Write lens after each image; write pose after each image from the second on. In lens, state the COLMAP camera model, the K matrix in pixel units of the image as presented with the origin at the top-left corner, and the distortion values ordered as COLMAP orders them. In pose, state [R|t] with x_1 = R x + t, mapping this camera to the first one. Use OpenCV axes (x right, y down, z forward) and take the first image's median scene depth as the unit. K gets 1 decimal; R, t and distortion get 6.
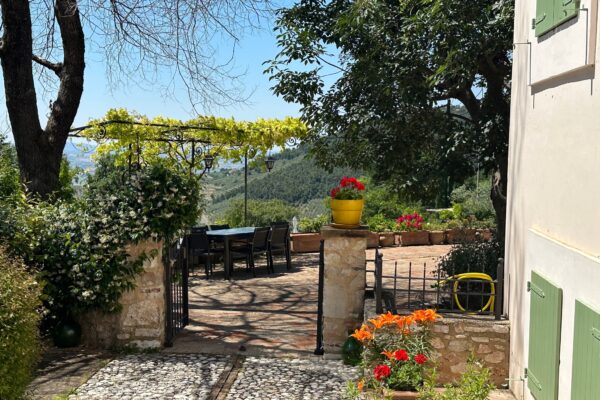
lens RADIAL K [[763.3, 0, 299.8], [0, 763.3, 200.9], [0, 0, 1]] dist [0.010115, 0.000000]
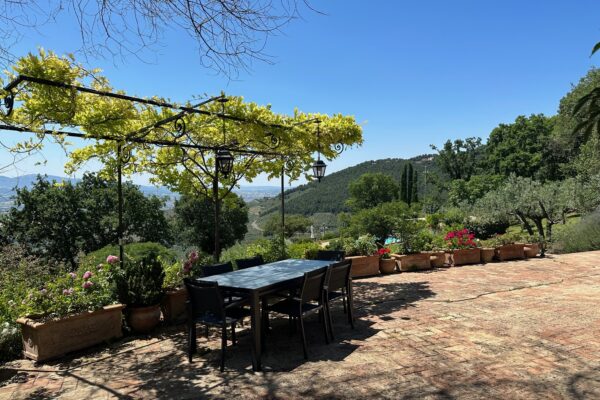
lens RADIAL K [[417.3, 0, 298.6], [0, 417.3, 199.5], [0, 0, 1]] dist [0.012591, 0.001812]
pose [[0.999494, -0.023898, -0.020990, -0.040685], [0.023155, 0.999119, -0.034997, -0.007228], [0.021808, 0.034493, 0.999167, 0.493067]]
